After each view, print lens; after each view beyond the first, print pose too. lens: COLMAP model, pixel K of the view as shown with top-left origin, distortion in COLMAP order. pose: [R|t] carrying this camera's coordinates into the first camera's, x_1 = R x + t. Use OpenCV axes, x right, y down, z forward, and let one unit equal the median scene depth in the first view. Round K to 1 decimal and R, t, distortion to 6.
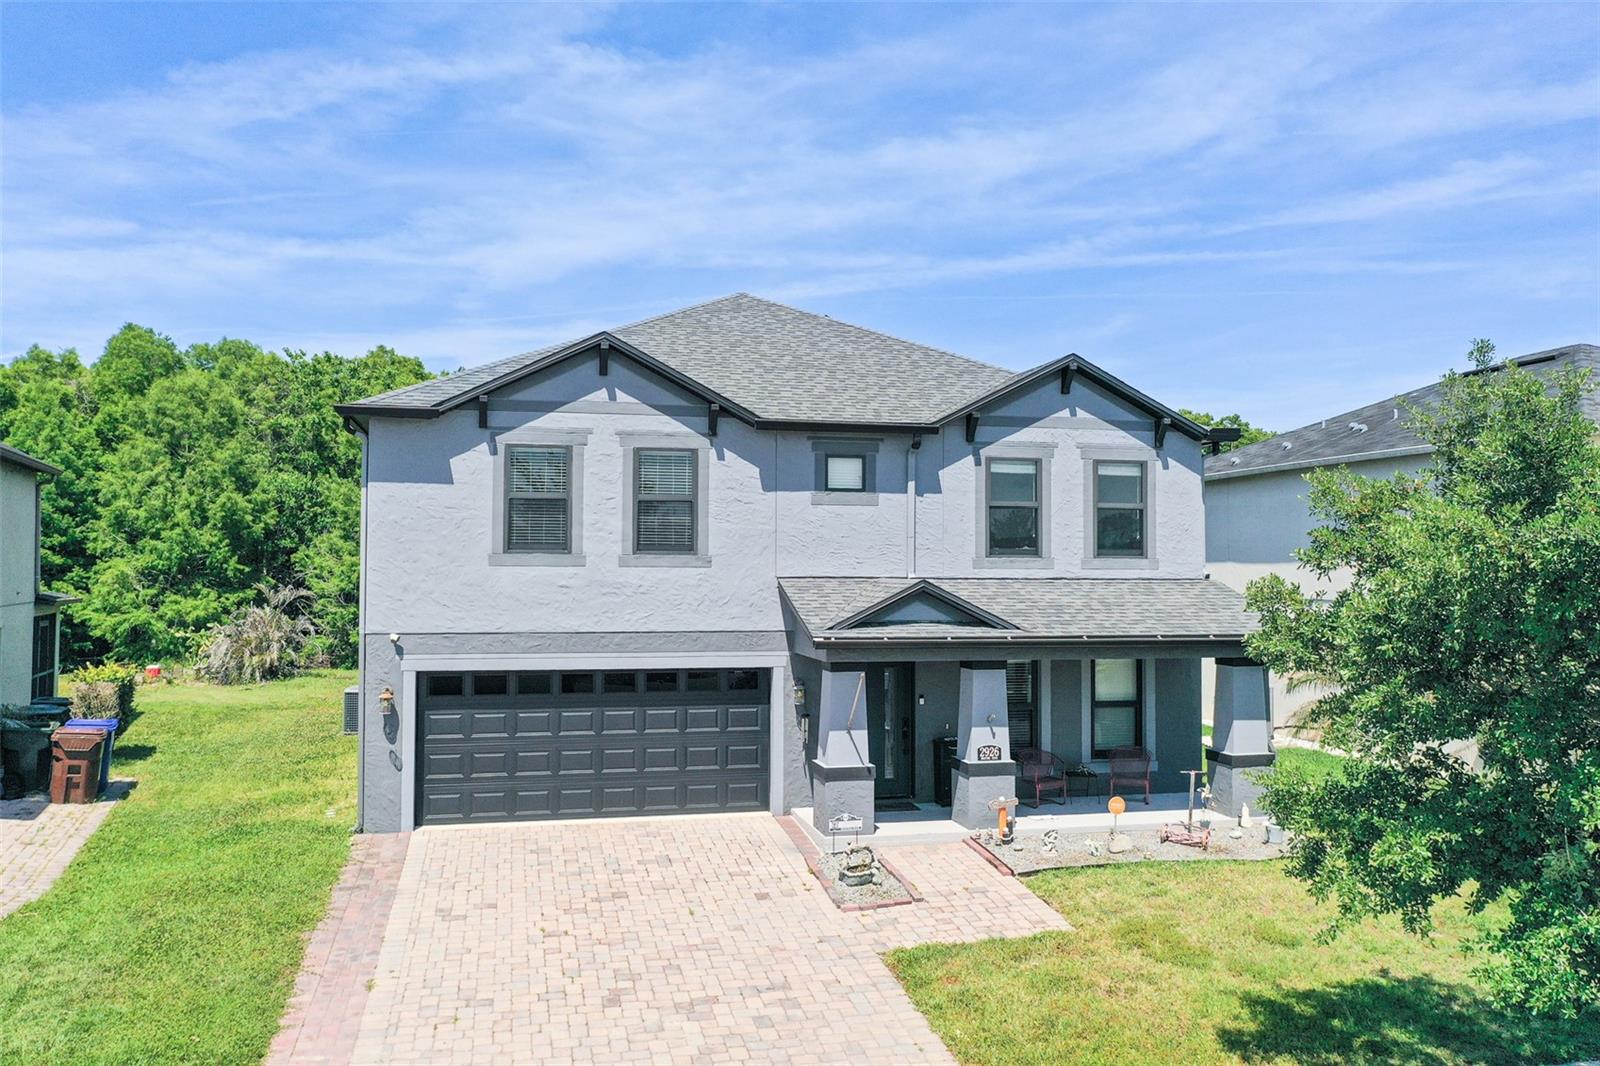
lens RADIAL K [[1263.7, 0, 801.5], [0, 1263.7, 524.8], [0, 0, 1]] dist [0.011276, -0.002269]
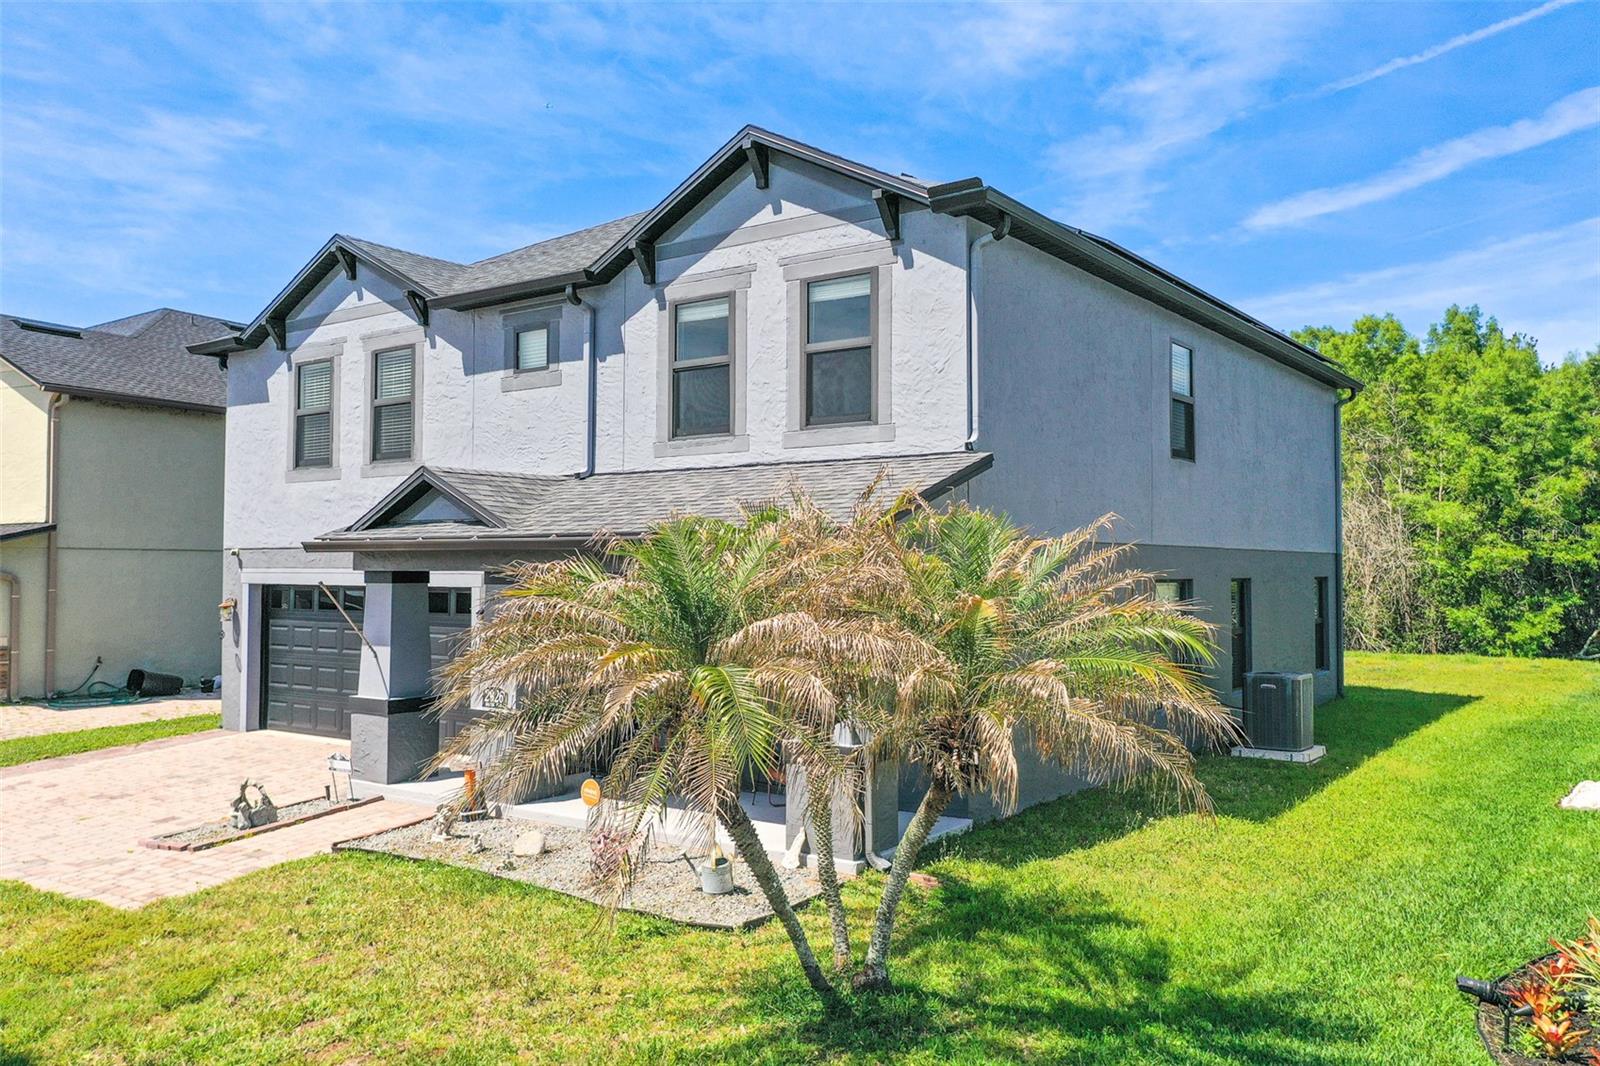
lens RADIAL K [[1263.7, 0, 801.5], [0, 1263.7, 524.8], [0, 0, 1]] dist [0.011276, -0.002269]
pose [[0.649880, -0.031409, -0.759388, 0.776125], [0.028353, 0.999452, -0.017074, 0.092257], [0.759508, -0.010435, 0.650415, 0.621981]]
